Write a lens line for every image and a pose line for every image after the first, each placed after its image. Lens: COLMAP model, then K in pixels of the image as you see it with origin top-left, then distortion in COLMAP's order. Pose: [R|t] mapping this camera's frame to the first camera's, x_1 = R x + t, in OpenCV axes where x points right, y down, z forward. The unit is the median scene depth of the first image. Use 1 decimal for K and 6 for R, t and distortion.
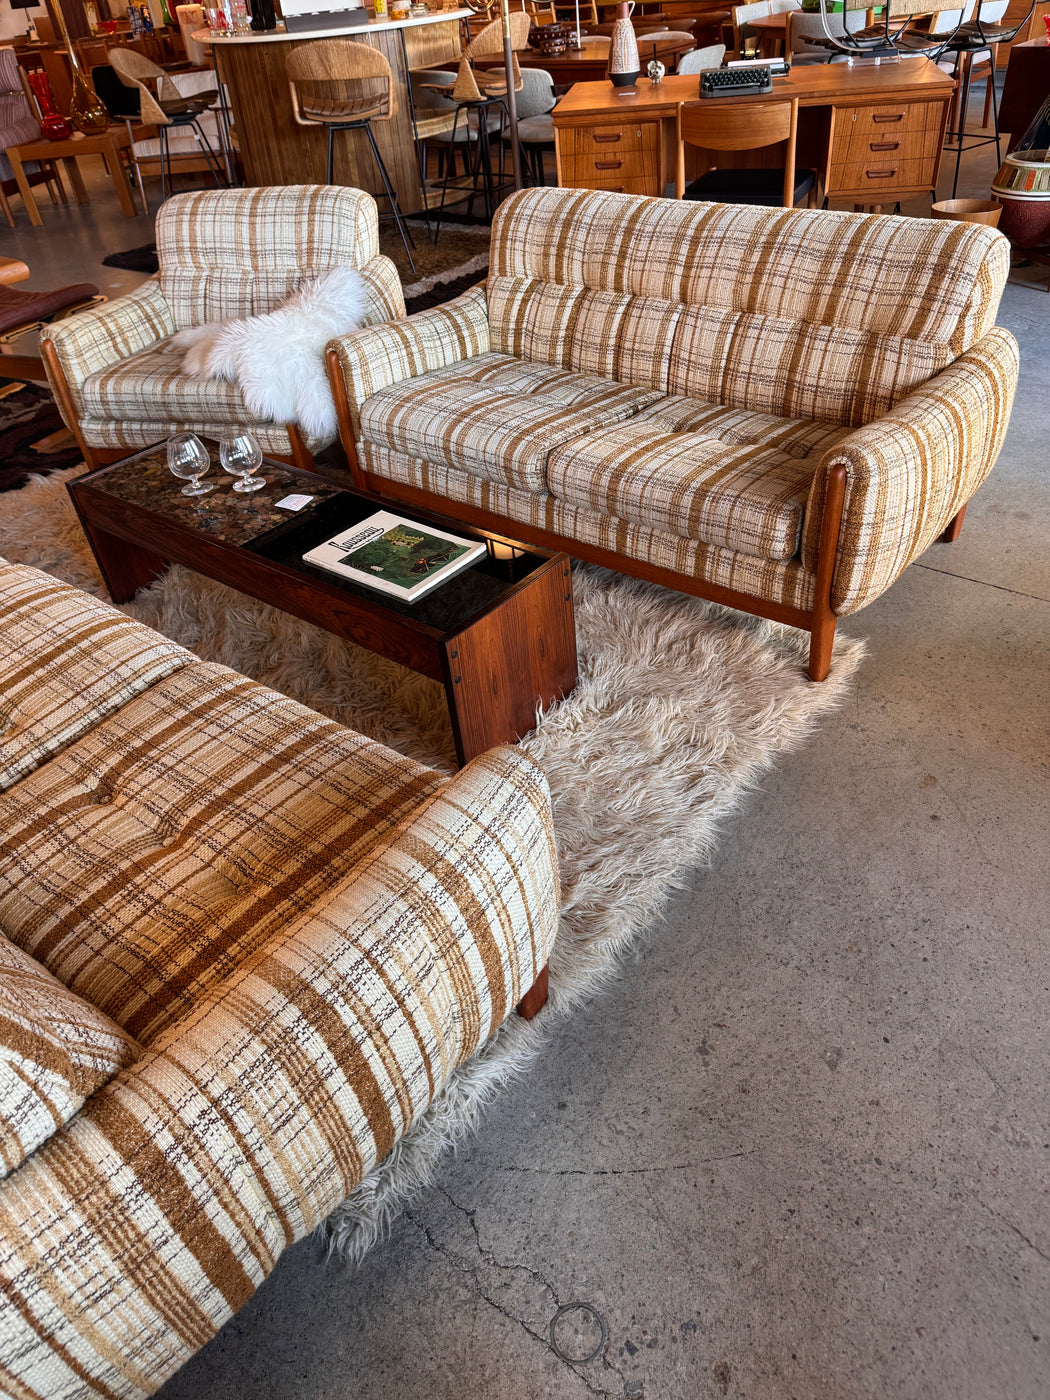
lens RADIAL K [[985.3, 0, 534.2], [0, 985.3, 696.9], [0, 0, 1]] dist [0.048157, -0.070997]
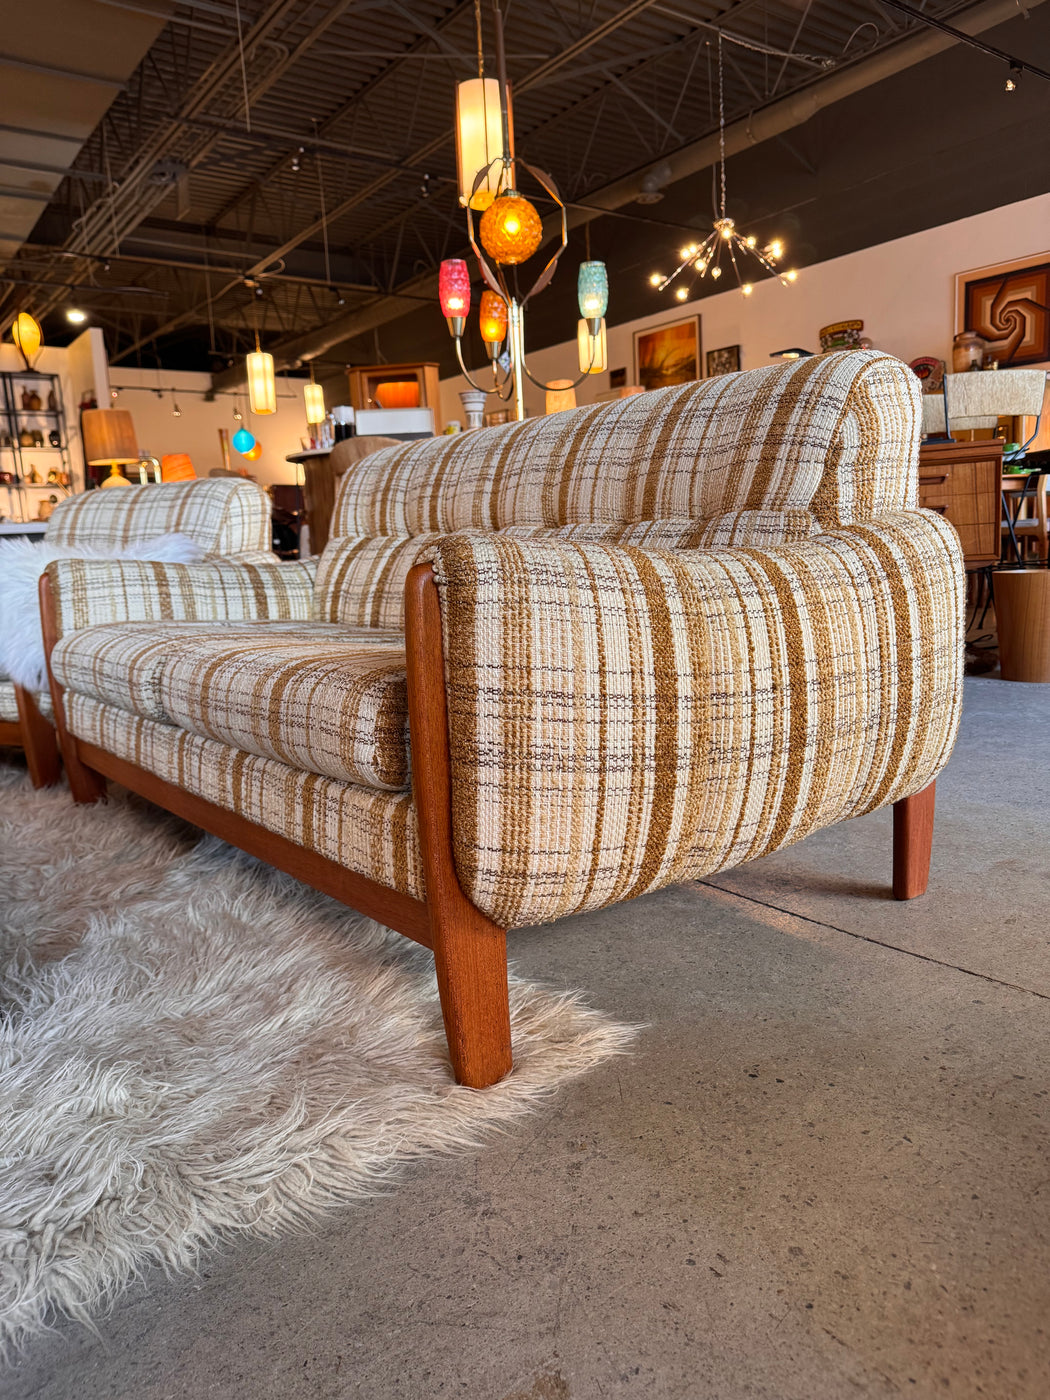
lens RADIAL K [[970.8, 0, 529.2], [0, 970.8, 704.3], [0, 0, 1]] dist [0.164560, -0.283932]
pose [[0.974445, 0.063629, -0.215427, 0.357084], [-0.155858, 0.882144, -0.444444, 0.023975], [0.161758, 0.466662, 0.869517, 0.483516]]
